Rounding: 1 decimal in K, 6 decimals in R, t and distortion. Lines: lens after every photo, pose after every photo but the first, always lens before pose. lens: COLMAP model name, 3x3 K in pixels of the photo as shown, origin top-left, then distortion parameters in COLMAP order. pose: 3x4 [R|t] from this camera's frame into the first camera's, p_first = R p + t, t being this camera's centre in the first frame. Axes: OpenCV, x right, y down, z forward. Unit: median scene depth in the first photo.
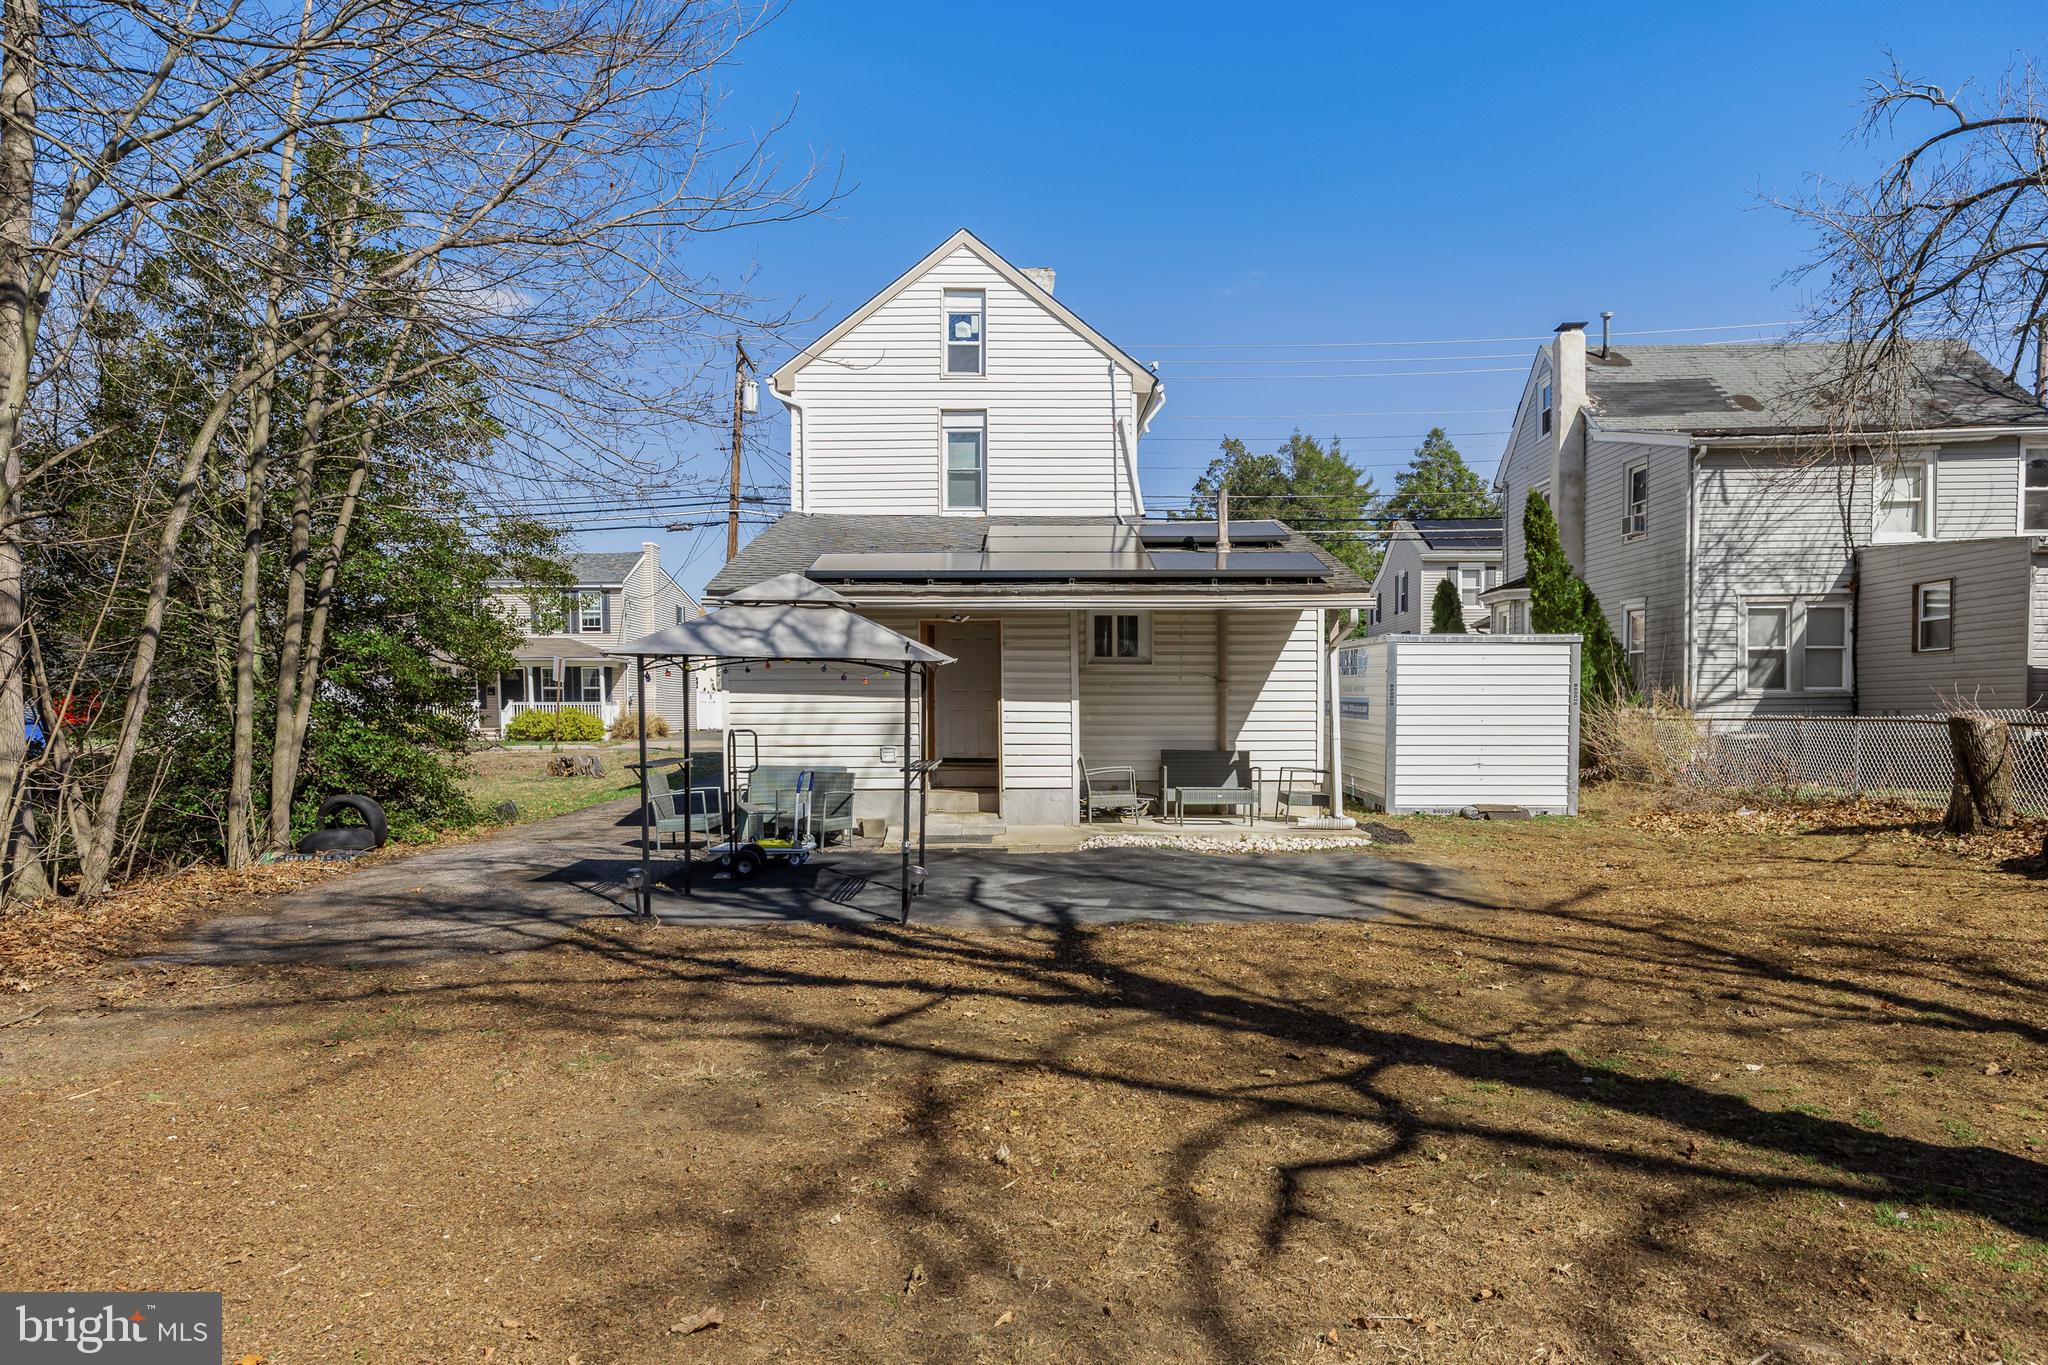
lens RADIAL K [[1363.3, 0, 1024.2], [0, 1363.3, 691.0], [0, 0, 1]] dist [0.004581, 0.000711]
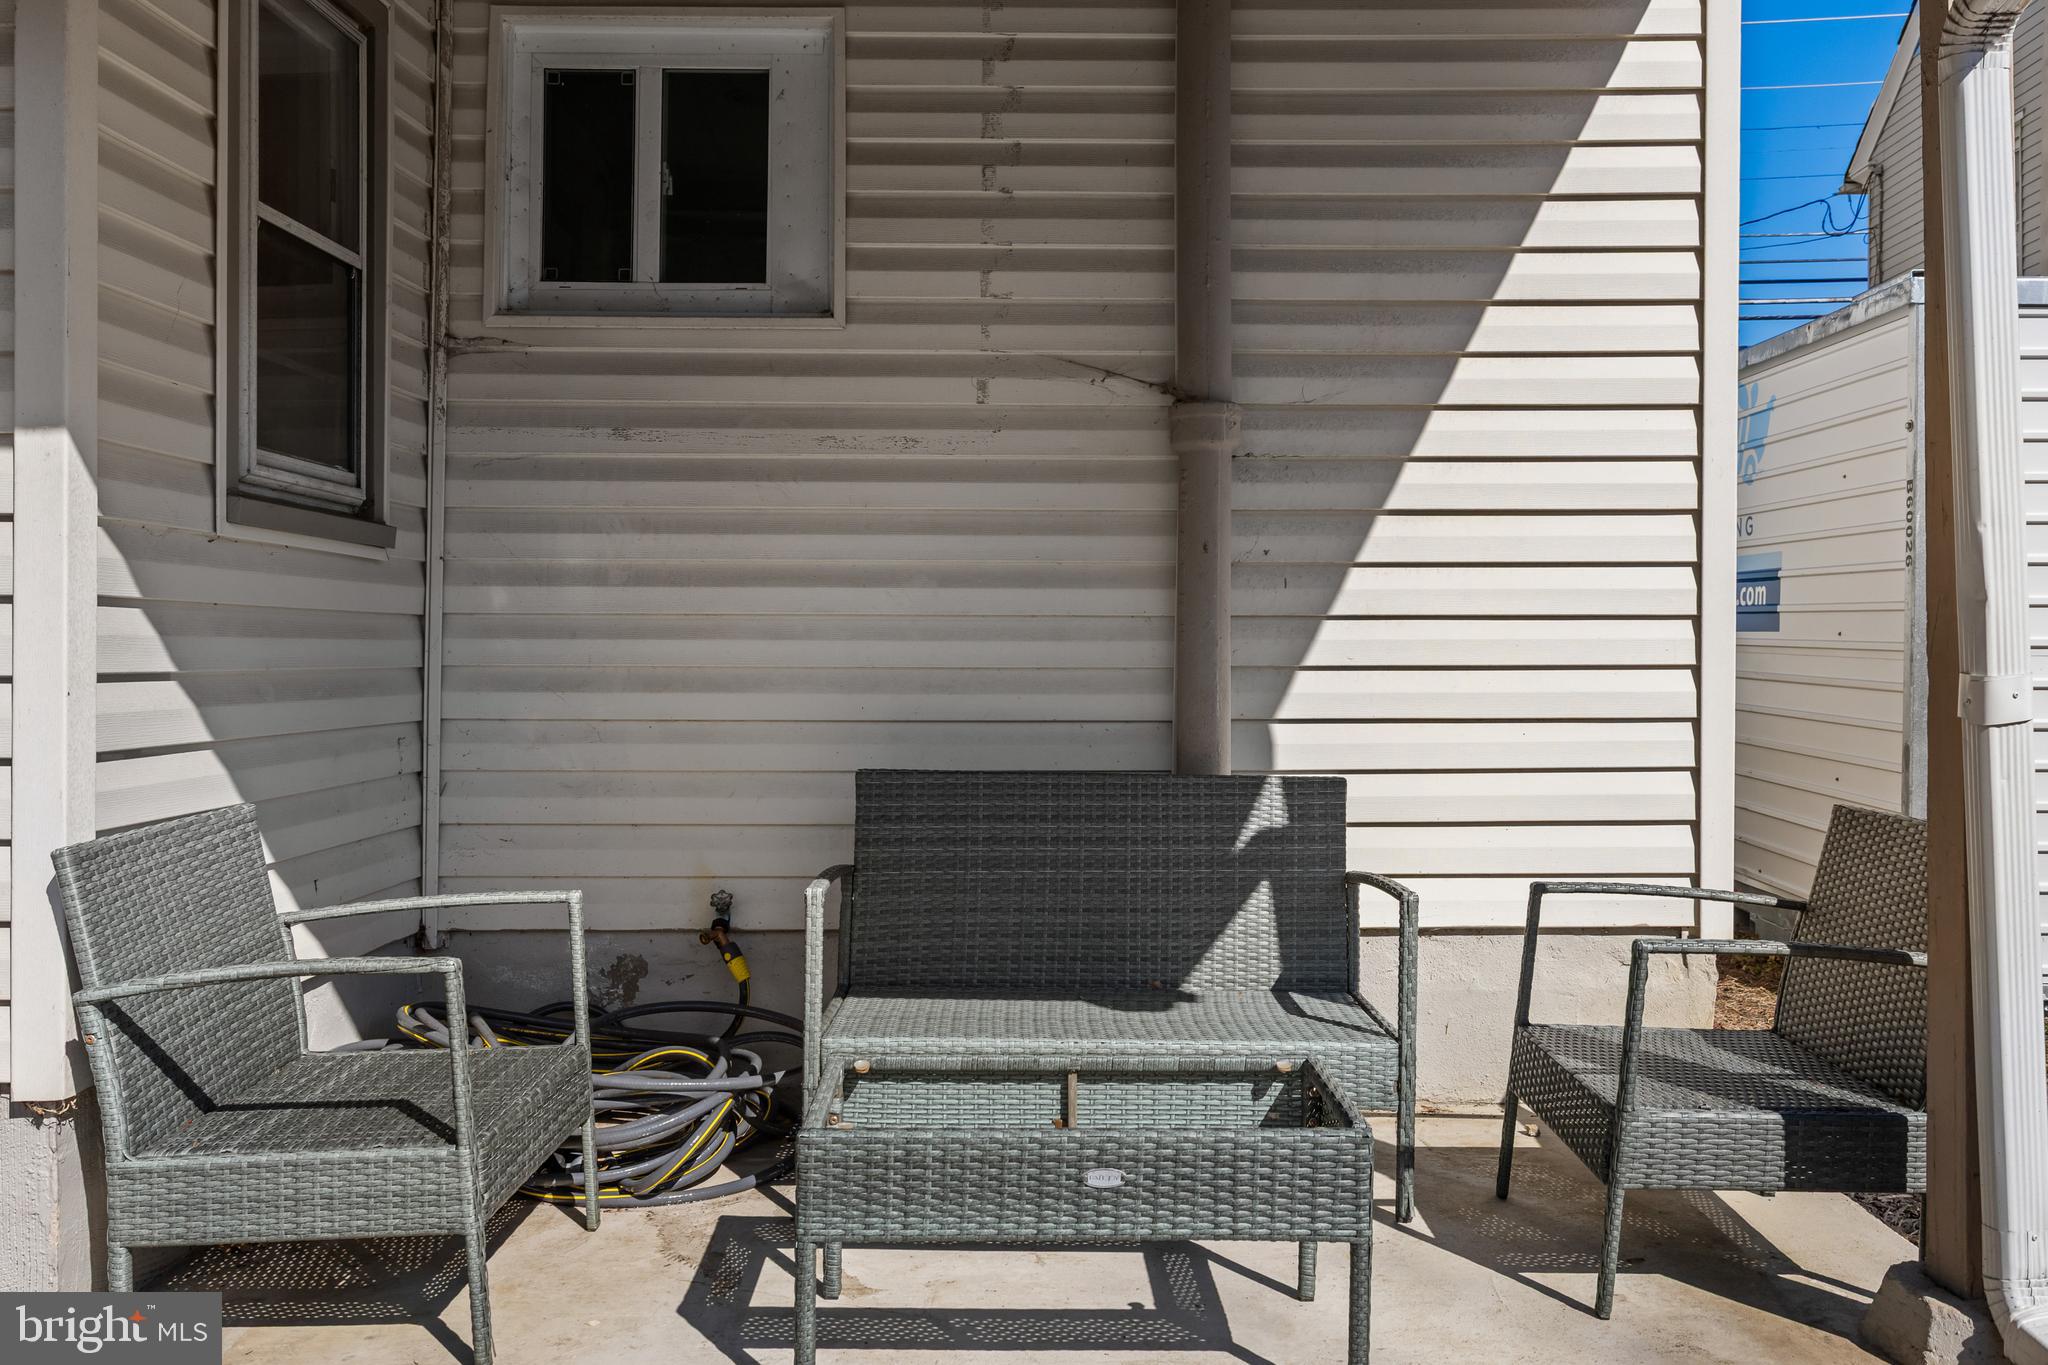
lens RADIAL K [[1708.9, 0, 1024.8], [0, 1708.9, 676.0], [0, 0, 1]] dist [-0.004614, -0.001270]
pose [[0.999993, 0.003835, 0.000518, 0.121028], [-0.003838, 0.999974, 0.006113, 0.029067], [-0.000495, -0.006115, 0.999981, 0.764928]]
